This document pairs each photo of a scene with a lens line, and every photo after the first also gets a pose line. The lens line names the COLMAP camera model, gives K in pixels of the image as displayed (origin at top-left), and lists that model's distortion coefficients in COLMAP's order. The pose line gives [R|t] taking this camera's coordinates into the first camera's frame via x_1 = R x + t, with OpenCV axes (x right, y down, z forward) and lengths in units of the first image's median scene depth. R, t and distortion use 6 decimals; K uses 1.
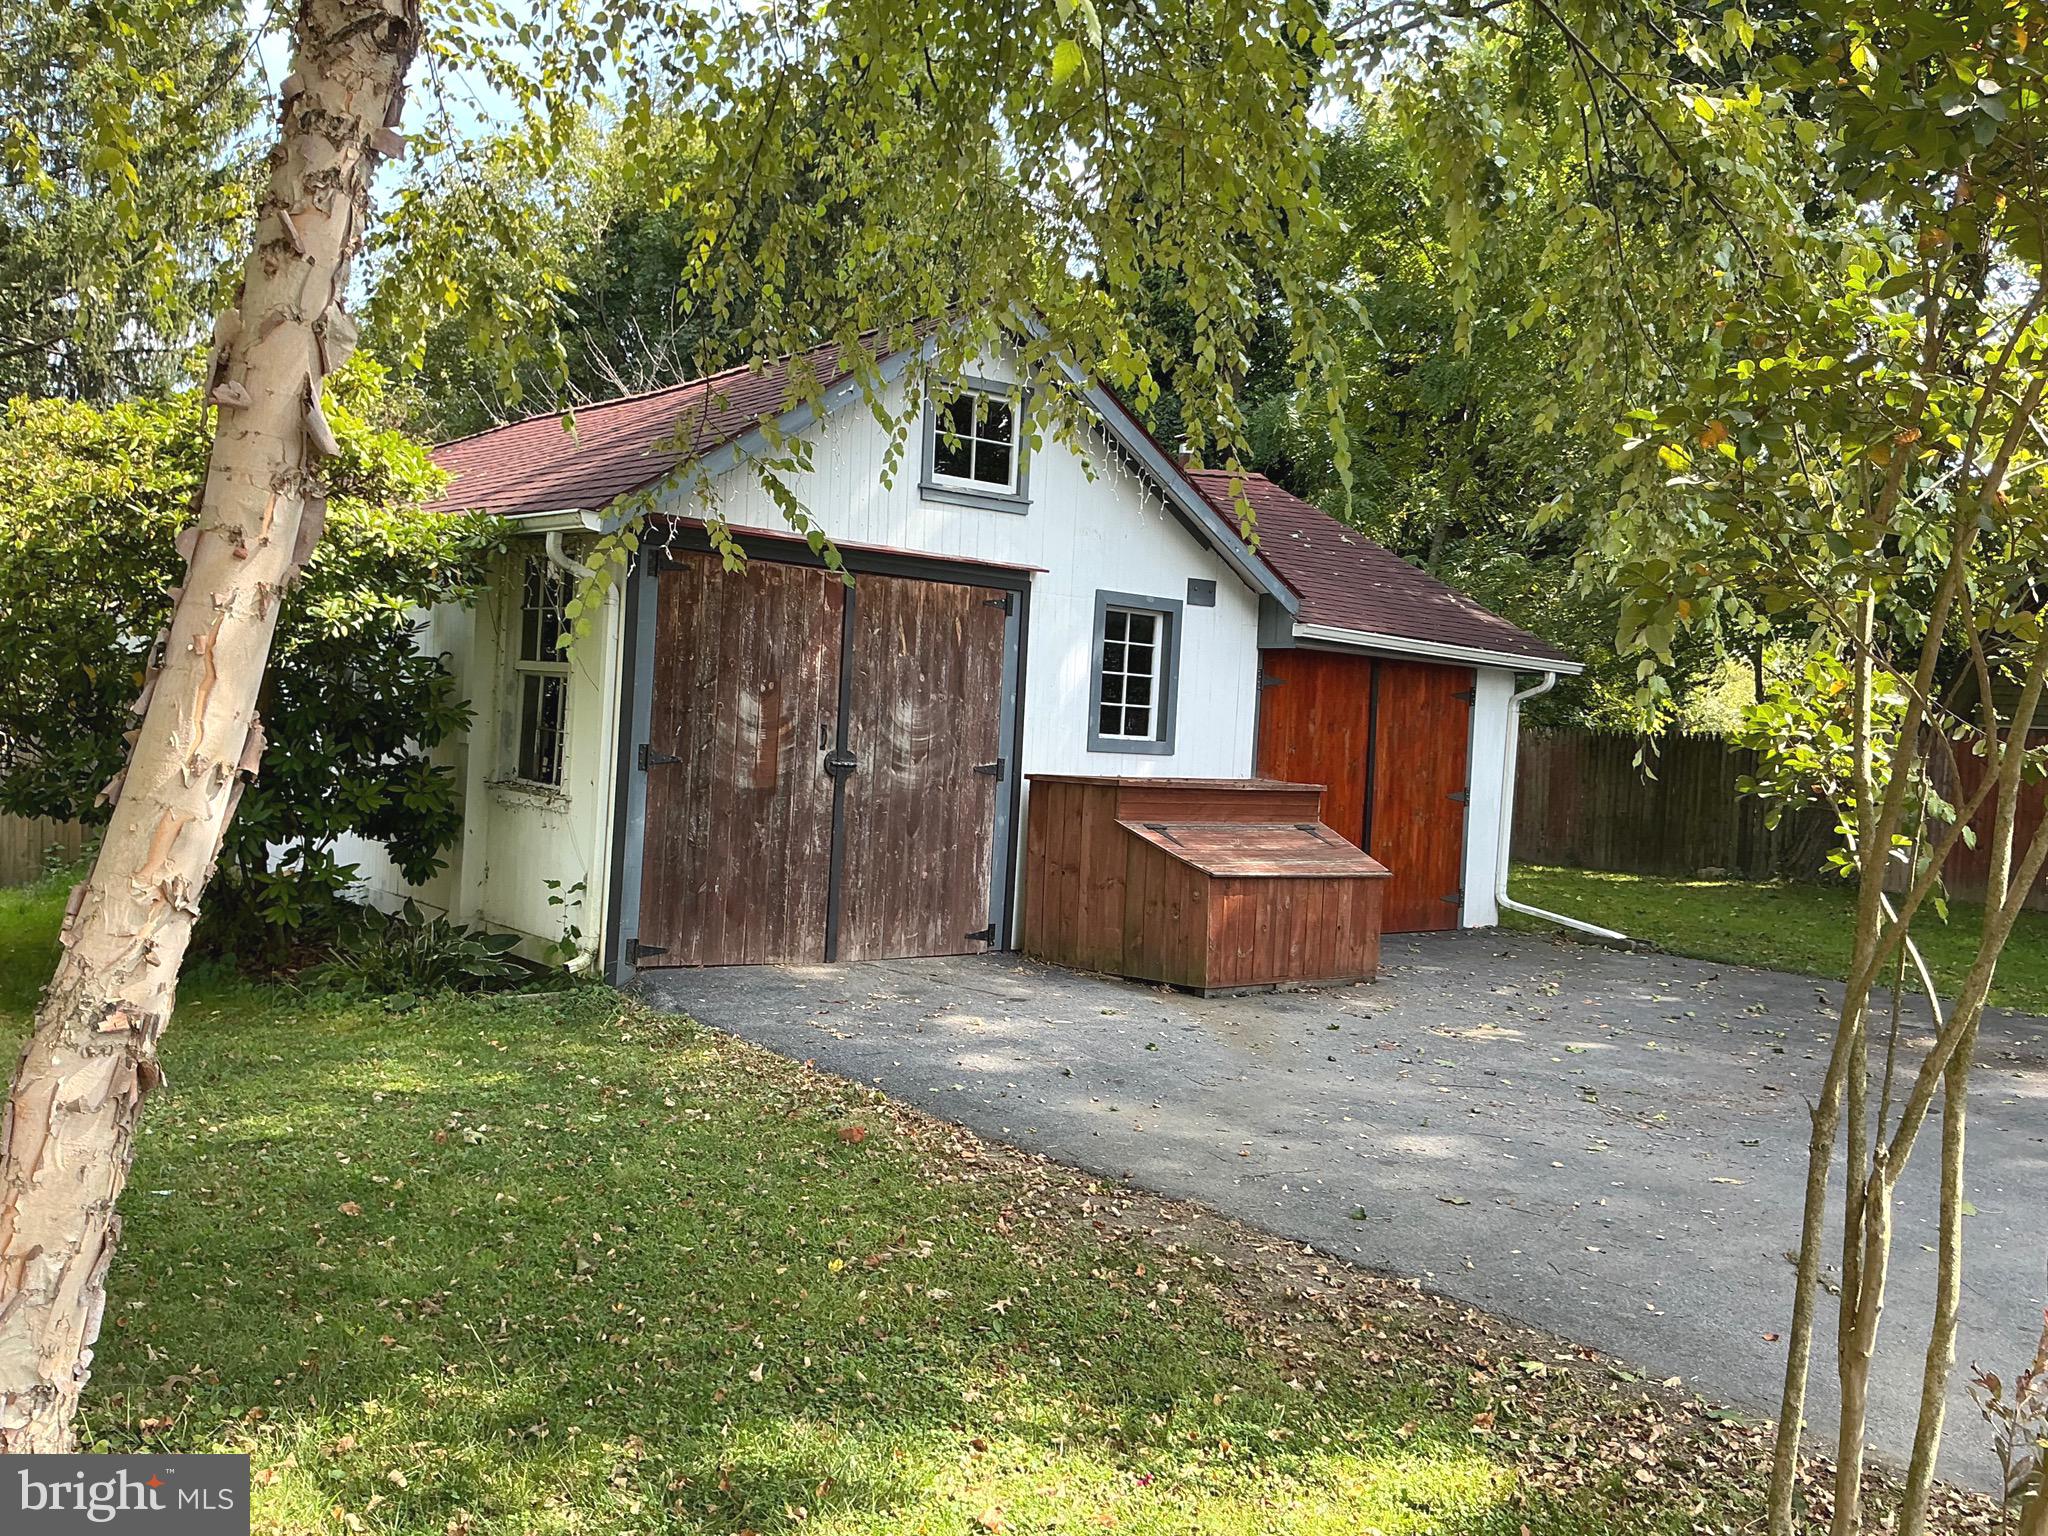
lens RADIAL K [[1682.3, 0, 1024.0], [0, 1682.3, 768.0], [0, 0, 1]] dist [0.145510, -0.320061]
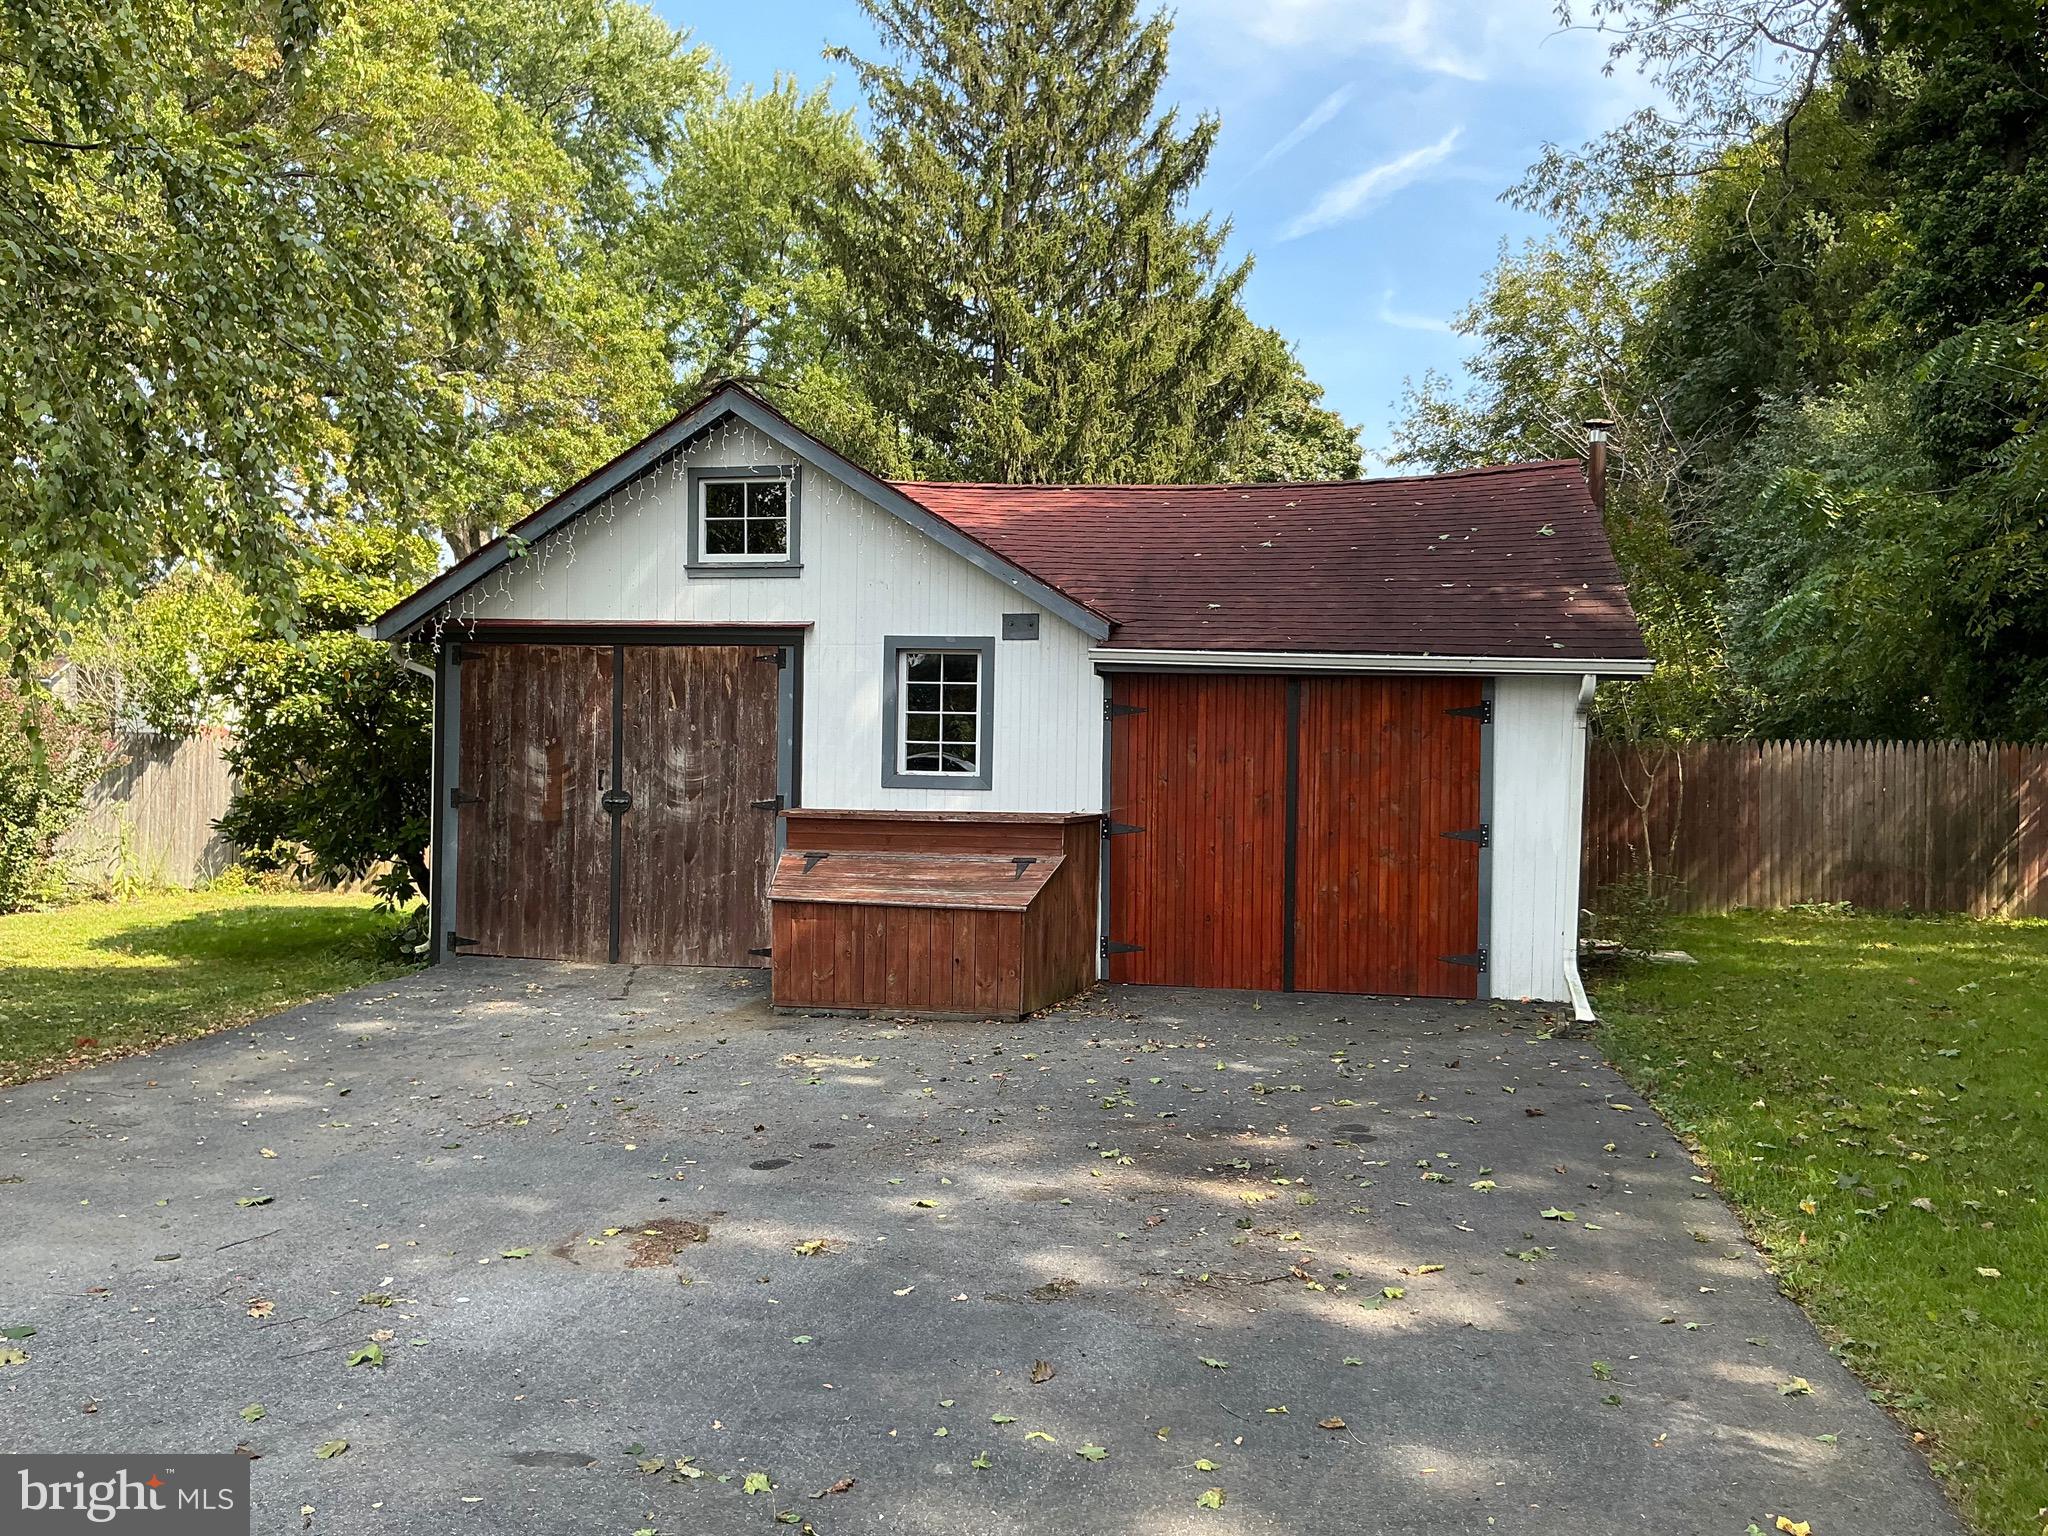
lens RADIAL K [[1682.3, 0, 1024.0], [0, 1682.3, 768.0], [0, 0, 1]] dist [0.145510, -0.320061]
pose [[0.650860, -0.033973, -0.758437, 0.987798], [0.001407, 0.999051, -0.043544, 0.026559], [0.759196, 0.027274, 0.650290, 0.406976]]
